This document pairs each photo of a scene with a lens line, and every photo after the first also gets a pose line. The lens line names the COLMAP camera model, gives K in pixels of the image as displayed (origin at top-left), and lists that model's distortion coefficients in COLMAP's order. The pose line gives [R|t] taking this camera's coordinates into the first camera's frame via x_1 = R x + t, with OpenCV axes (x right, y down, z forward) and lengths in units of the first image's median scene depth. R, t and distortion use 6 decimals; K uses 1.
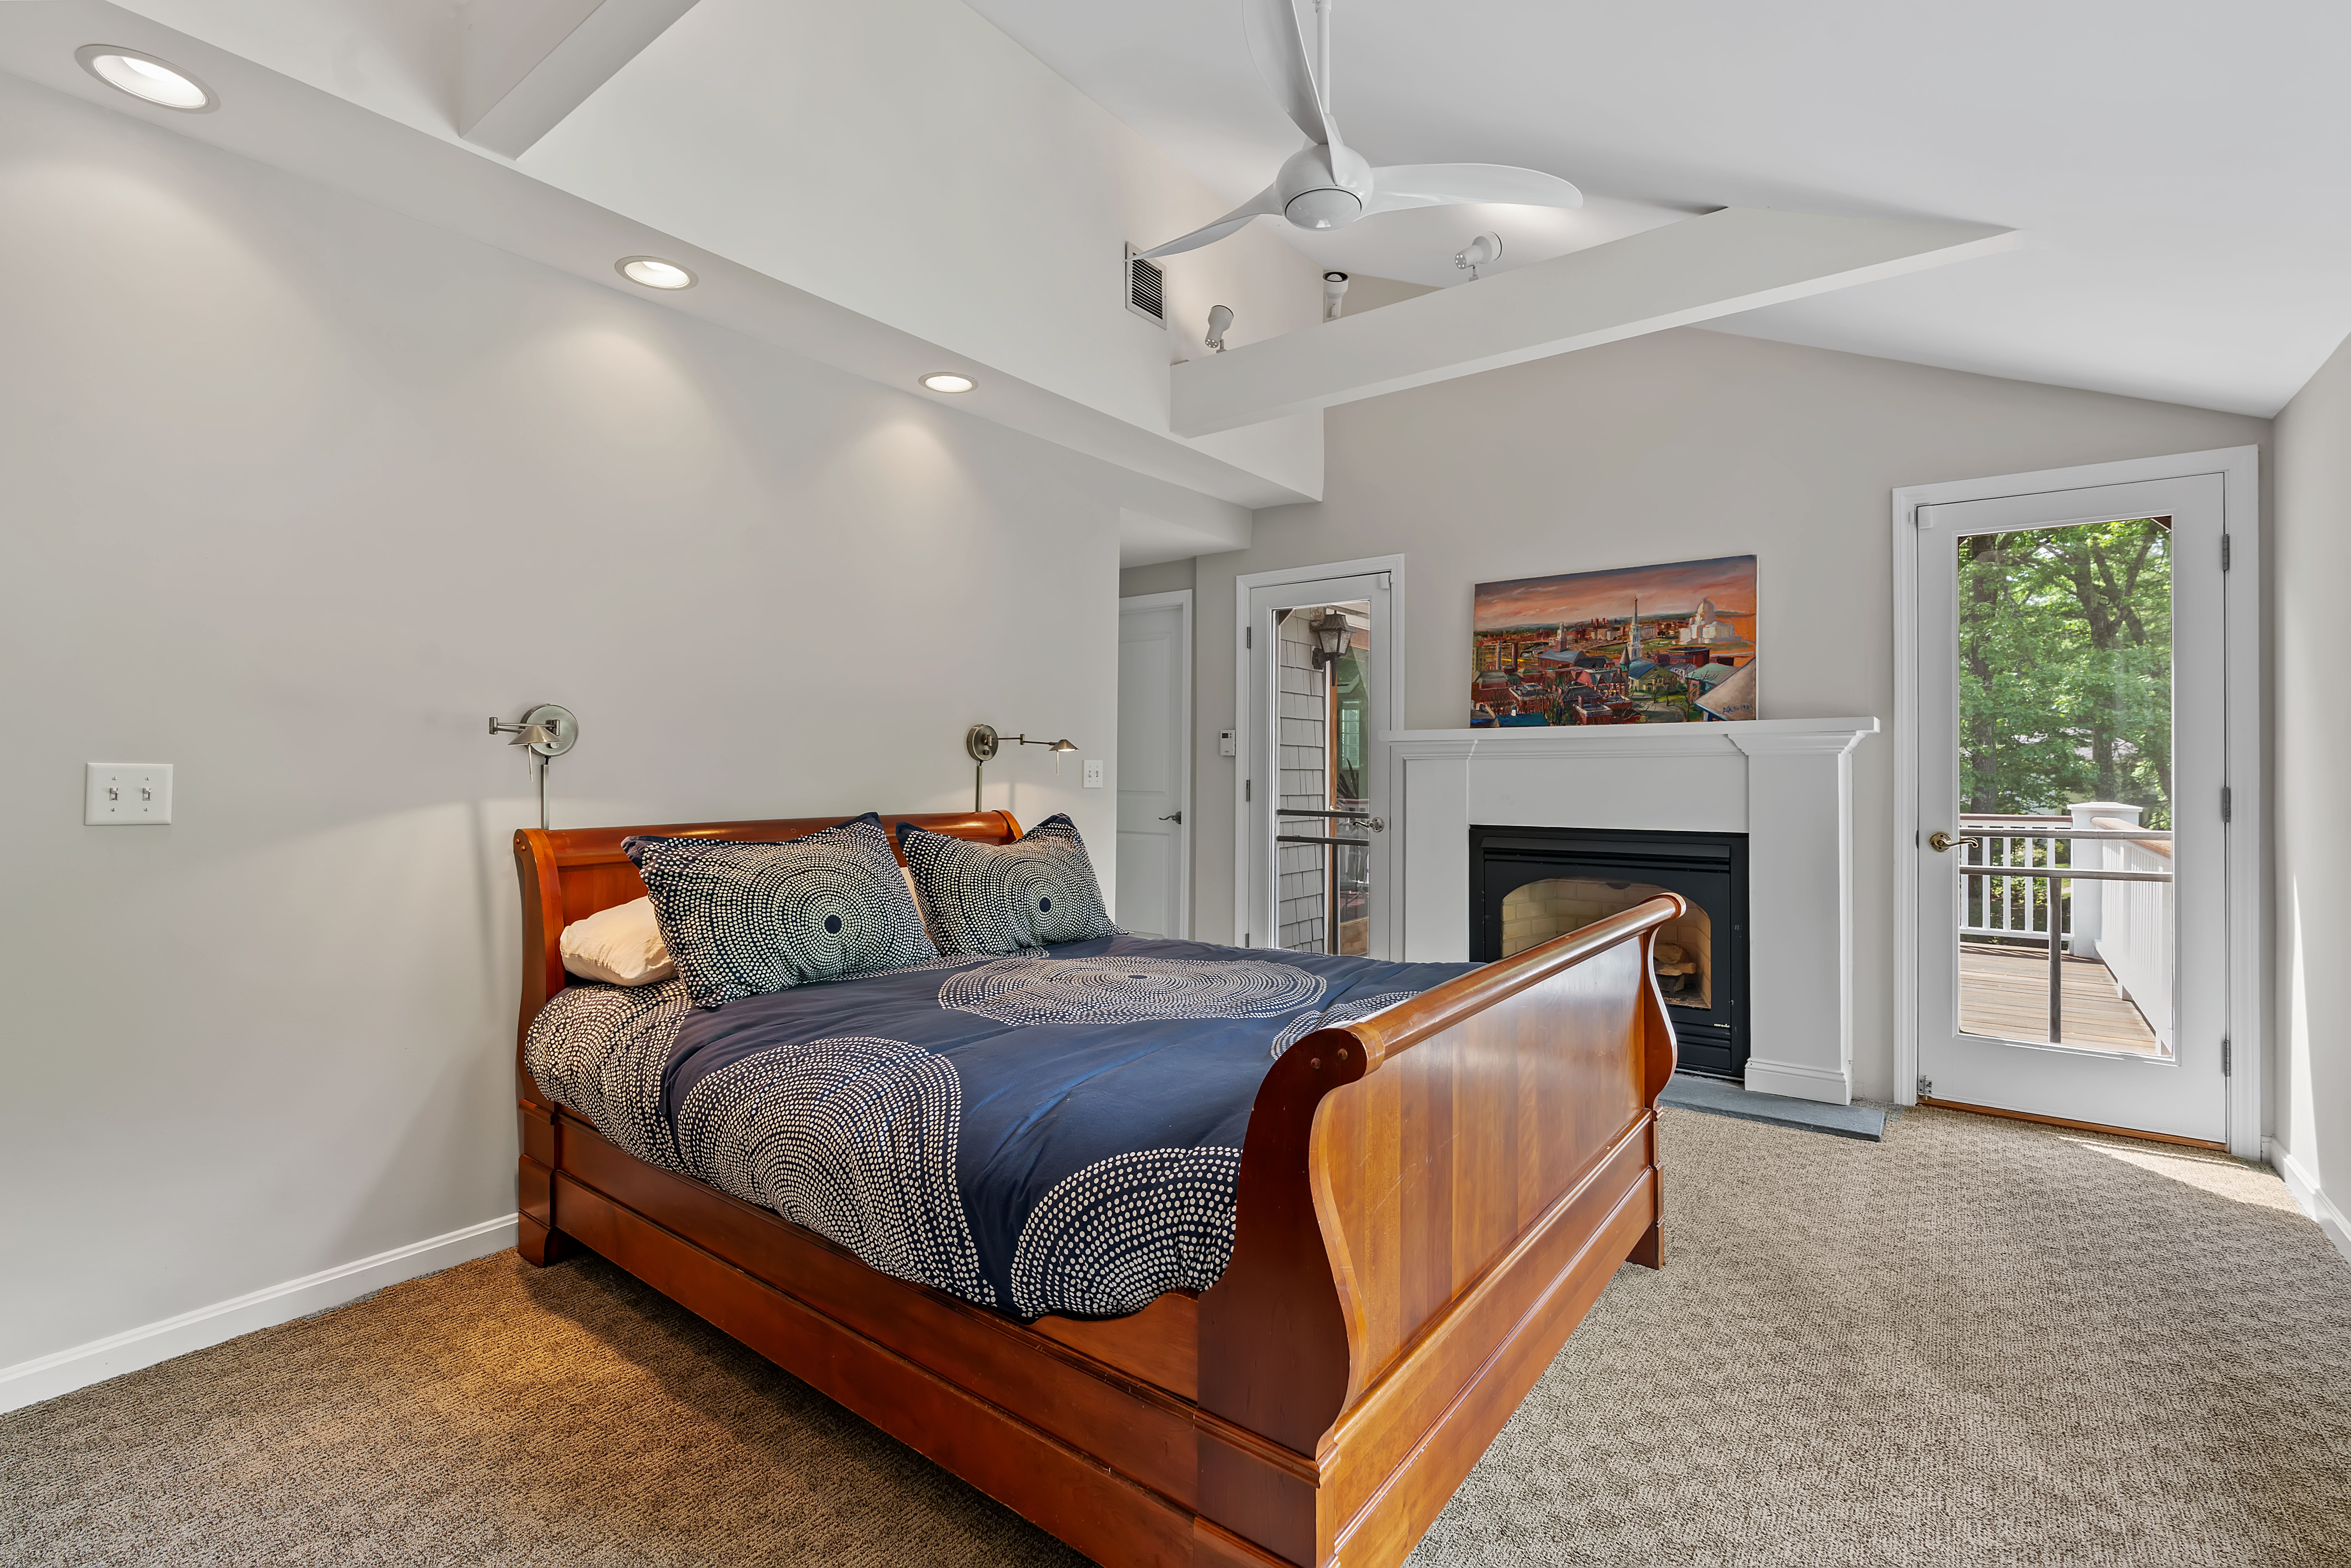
lens RADIAL K [[1056.6, 0, 1170.2], [0, 1056.6, 769.2], [0, 0, 1]] dist [-0.015467, 0.006914]
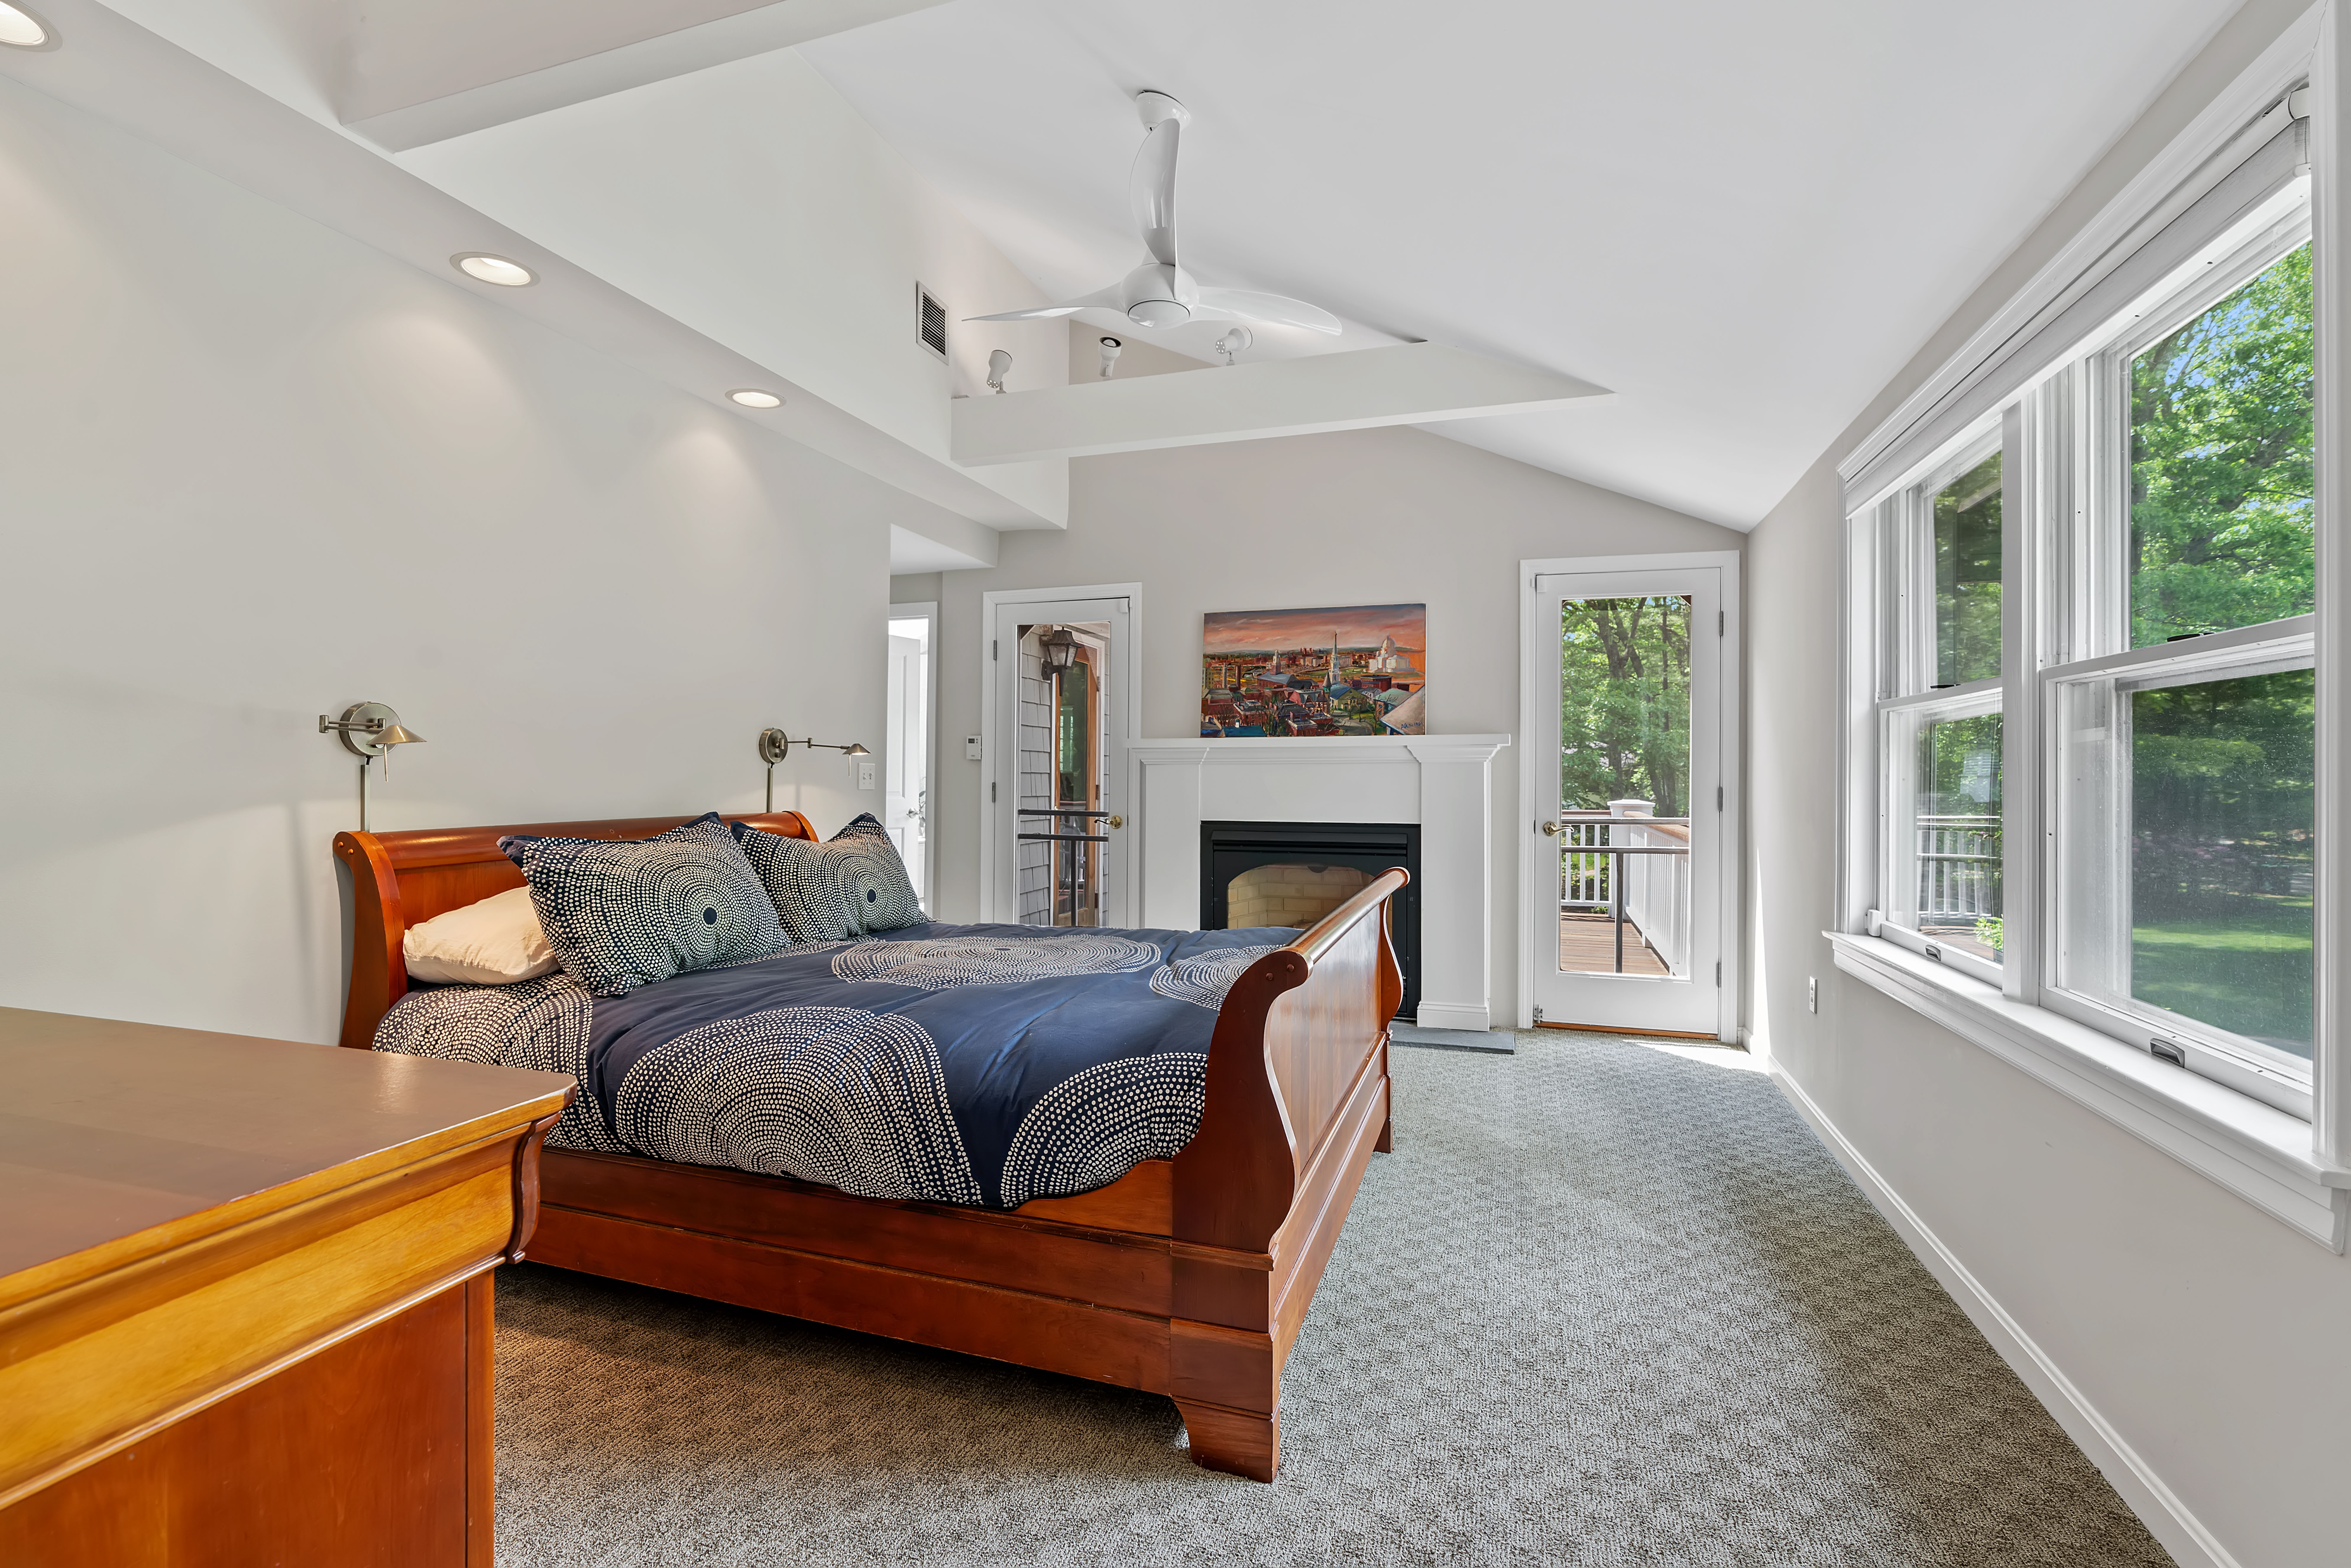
lens RADIAL K [[1056.6, 0, 1159.7], [0, 1056.6, 780.5], [0, 0, 1]] dist [-0.015467, 0.006914]
pose [[0.947574, 0.001000, 0.319534, -0.206521], [-0.003321, 0.999972, 0.006718, 0.001186], [-0.319518, -0.007427, 0.947551, -0.139101]]
